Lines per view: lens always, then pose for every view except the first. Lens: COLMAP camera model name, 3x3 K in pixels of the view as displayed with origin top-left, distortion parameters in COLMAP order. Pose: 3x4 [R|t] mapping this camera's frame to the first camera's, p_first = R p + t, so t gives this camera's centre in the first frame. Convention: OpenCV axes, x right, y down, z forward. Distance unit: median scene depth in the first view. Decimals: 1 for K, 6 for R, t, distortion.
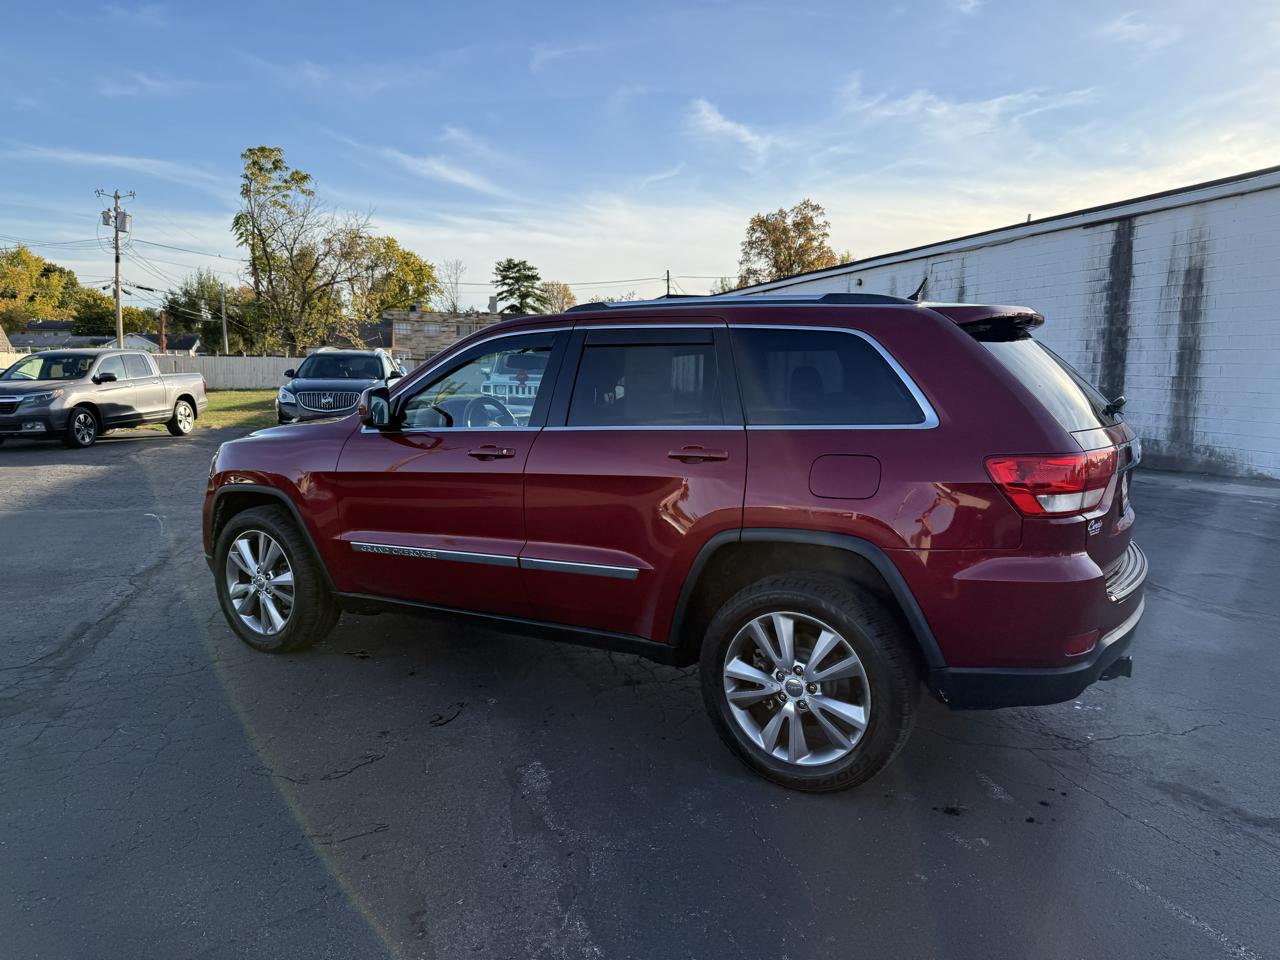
lens RADIAL K [[892.3, 0, 648.2], [0, 892.3, 483.6], [0, 0, 1]] dist [0.100272, -0.140864]
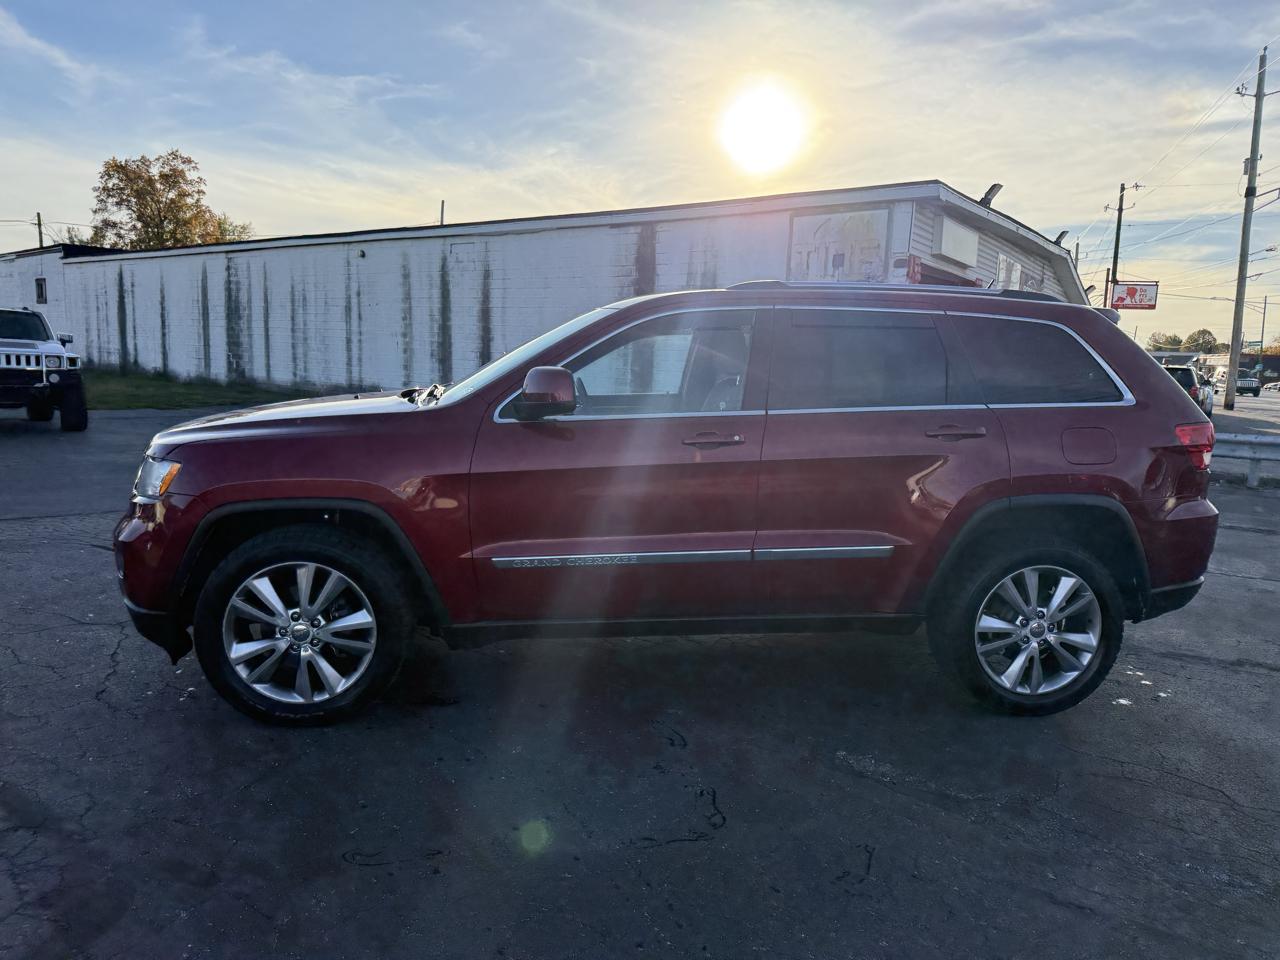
lens RADIAL K [[892.9, 0, 646.2], [0, 892.9, 487.0], [0, 0, 1]] dist [0.071363, -0.087406]
pose [[0.794597, -0.071366, 0.602928, -0.154460], [0.053477, 0.997435, 0.047584, -0.006647], [-0.604777, -0.005568, 0.796375, 0.062523]]
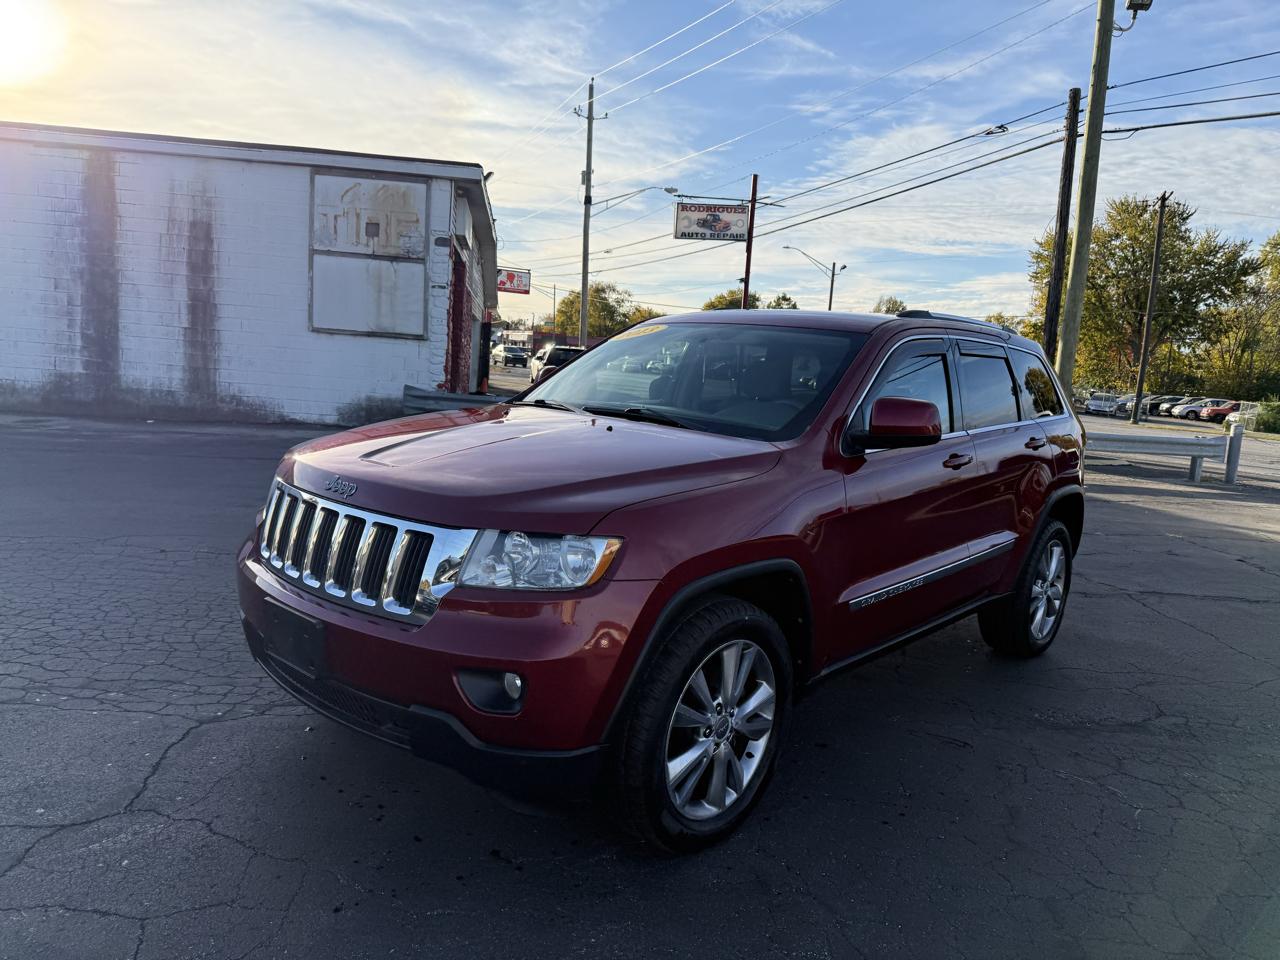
lens RADIAL K [[900.1, 0, 647.6], [0, 900.1, 485.8], [0, 0, 1]] dist [0.069089, -0.097591]
pose [[0.190739, -0.135704, 0.972216, -0.241991], [0.058562, 0.990208, 0.126726, -0.030899], [-0.979892, 0.032764, 0.196818, 0.225051]]
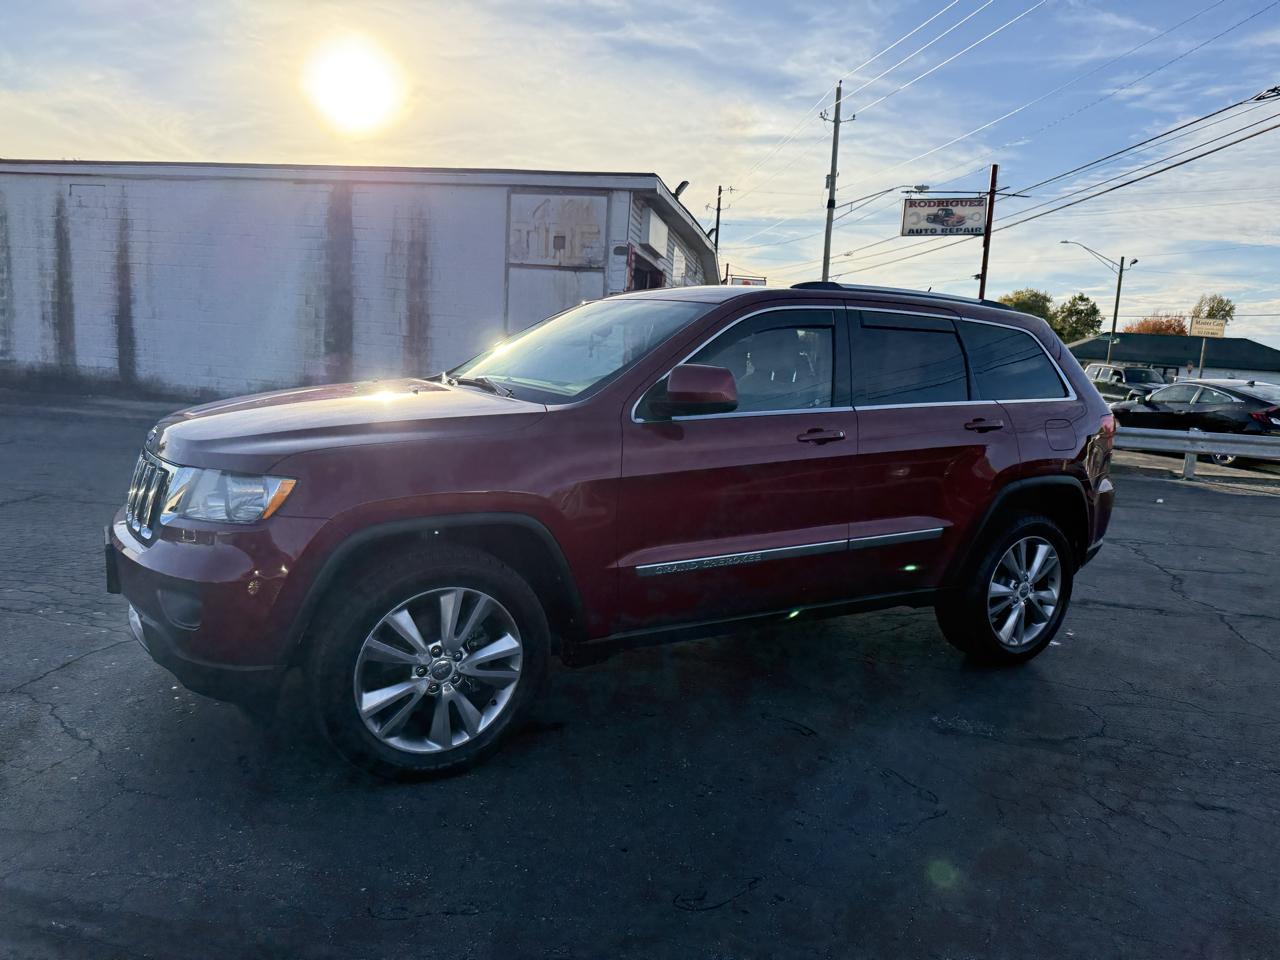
lens RADIAL K [[900.1, 0, 647.6], [0, 900.1, 485.8], [0, 0, 1]] dist [0.069089, -0.097591]
pose [[0.471473, -0.113768, 0.874511, -0.217401], [0.058713, 0.993493, 0.097593, -0.017079], [-0.879924, 0.005332, 0.475085, 0.140168]]
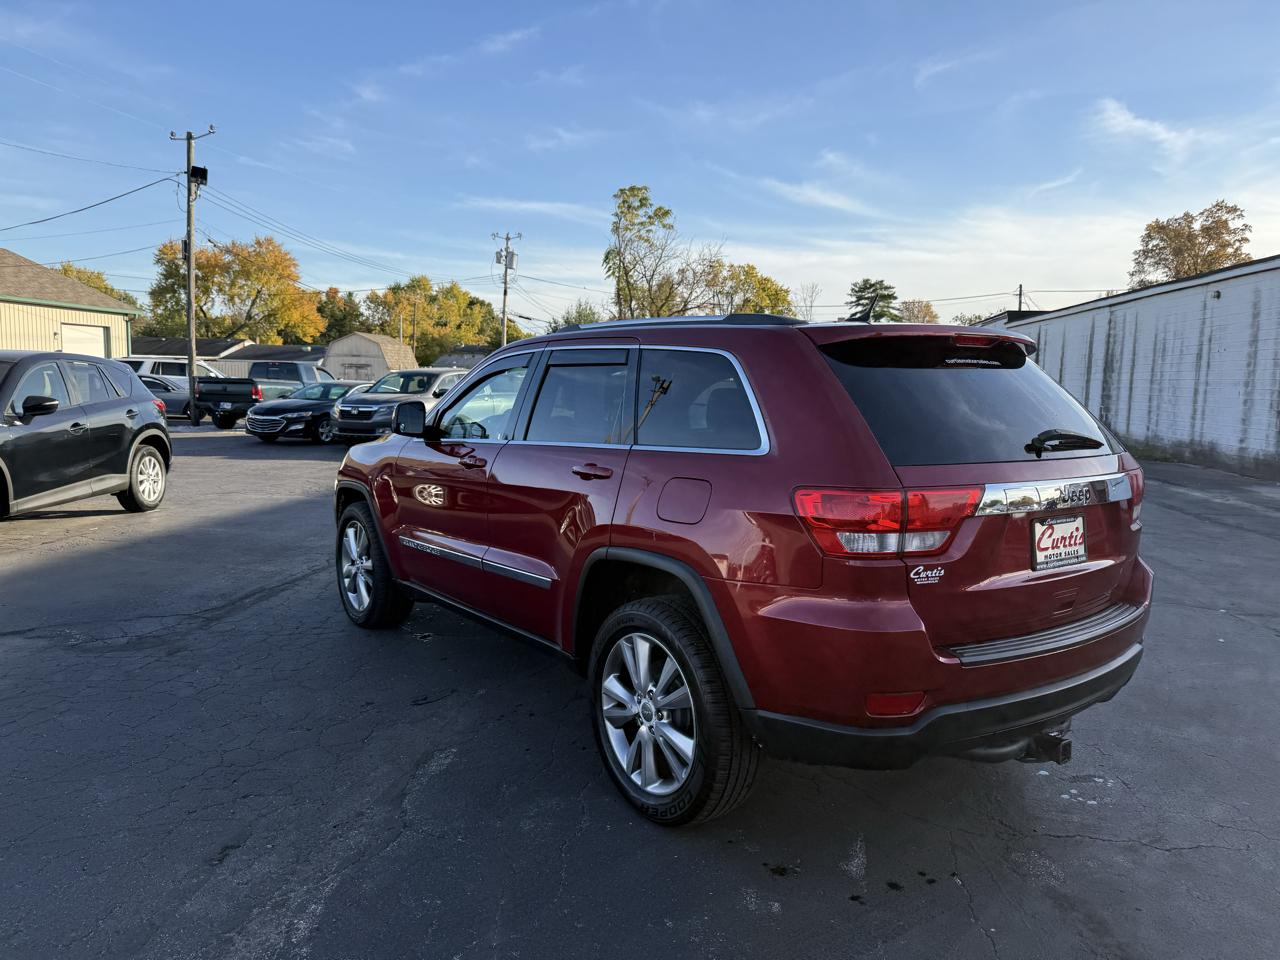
lens RADIAL K [[891.3, 0, 650.3], [0, 891.3, 487.7], [0, 0, 1]] dist [0.101065, -0.151289]
pose [[0.925680, 0.056432, -0.374076, 0.086294], [-0.063411, 0.997967, -0.006365, -0.002104], [0.372956, 0.029613, 0.927376, 0.013387]]
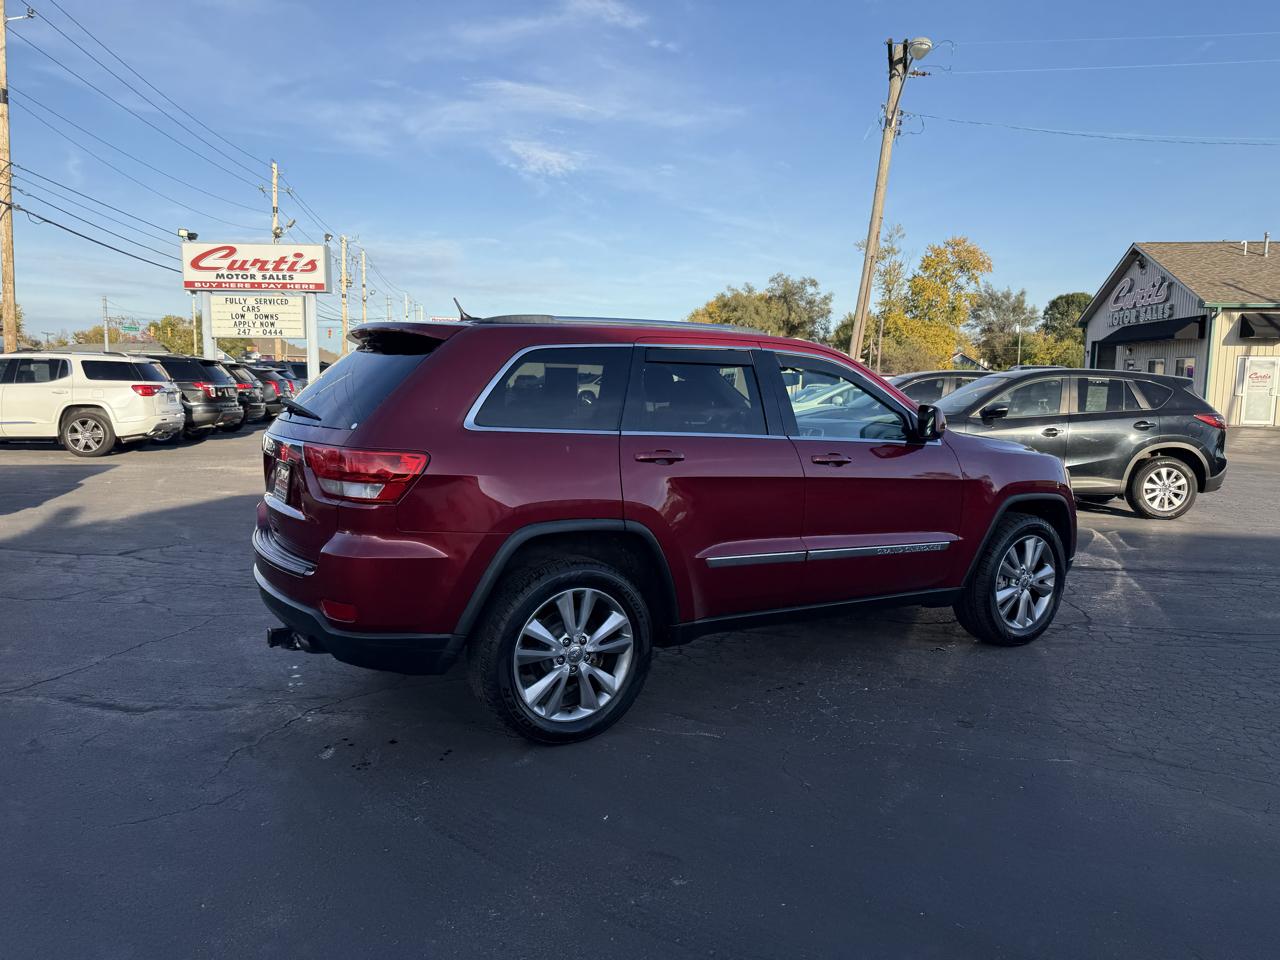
lens RADIAL K [[892.8, 0, 647.7], [0, 892.8, 481.8], [0, 0, 1]] dist [0.096256, -0.155523]
pose [[-0.444506, 0.088292, -0.891414, 0.235684], [-0.134780, 0.977210, 0.163998, -0.042323], [0.885578, 0.193043, -0.422476, 0.332690]]
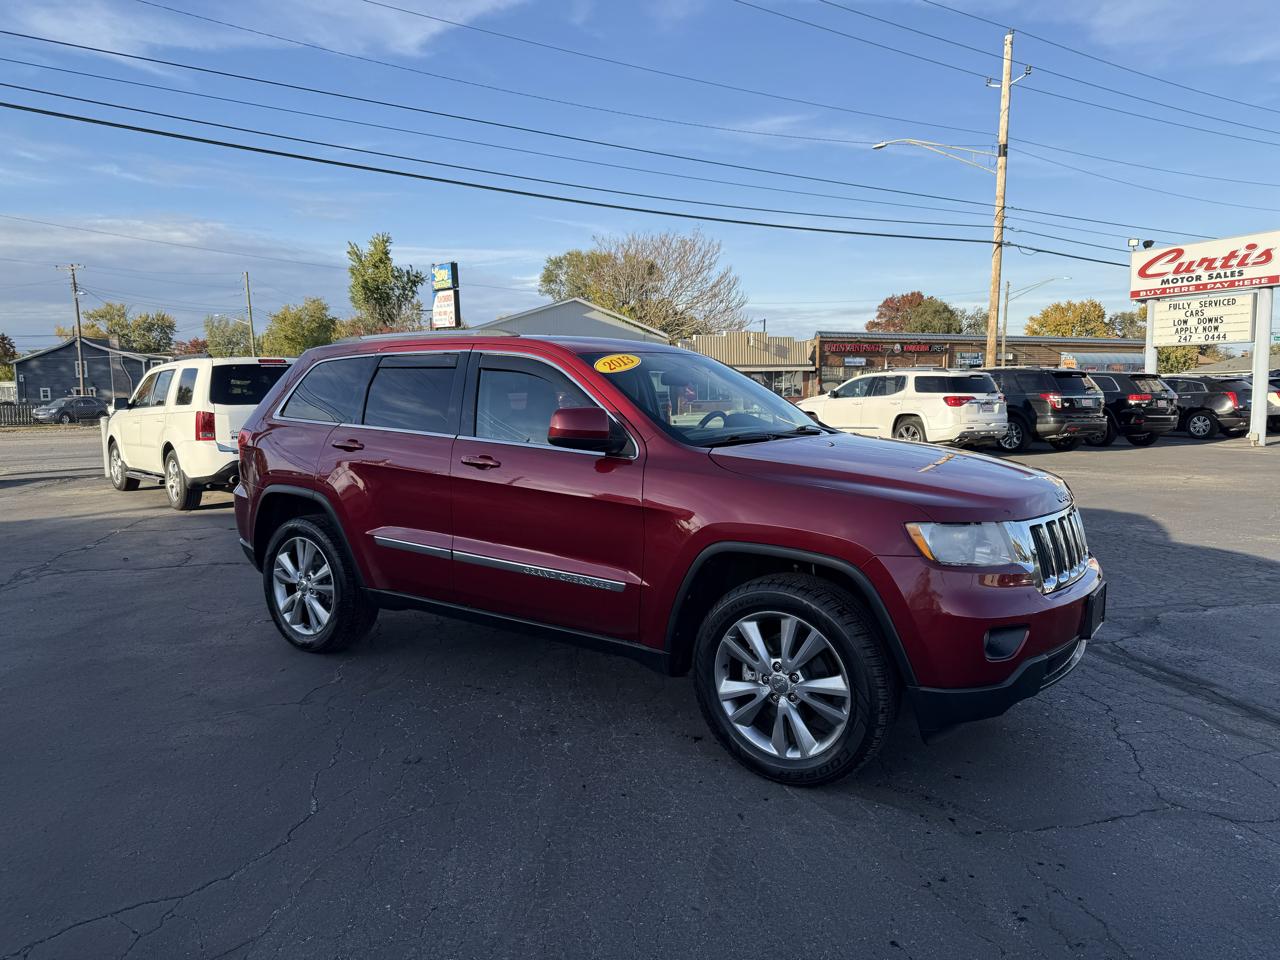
lens RADIAL K [[892.9, 0, 646.2], [0, 892.9, 487.0], [0, 0, 1]] dist [0.071363, -0.087406]
pose [[-0.998120, -0.007298, 0.060853, -0.037281], [0.007420, 0.971193, 0.238179, -0.061877], [-0.060838, 0.238182, -0.969313, 0.483750]]
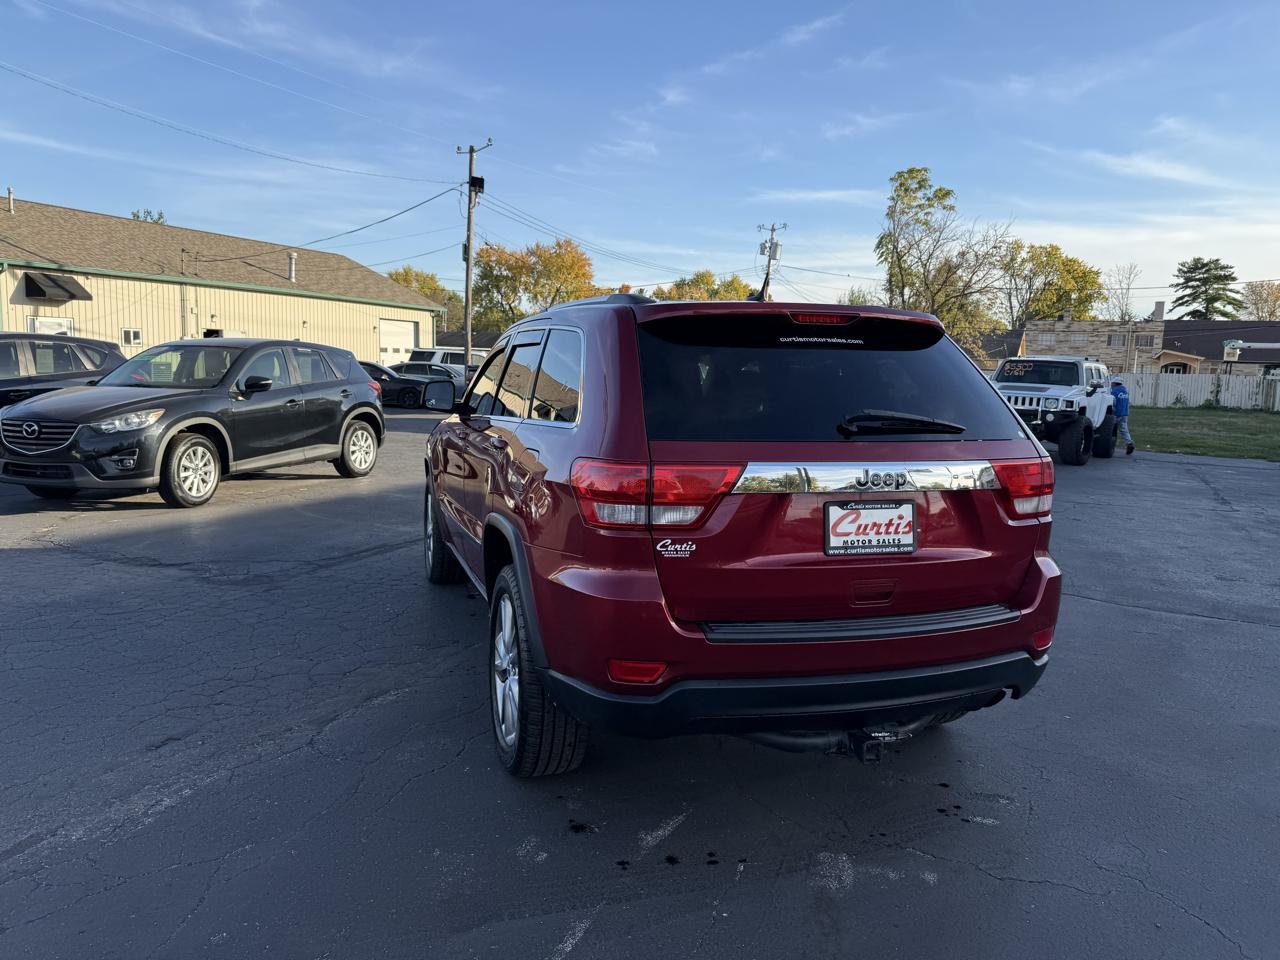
lens RADIAL K [[892.8, 0, 647.7], [0, 892.8, 481.8], [0, 0, 1]] dist [0.096256, -0.155523]
pose [[0.764582, 0.096151, -0.637314, 0.155317], [-0.105661, 0.994131, 0.023223, -0.005212], [0.635807, 0.049583, 0.770254, 0.046459]]
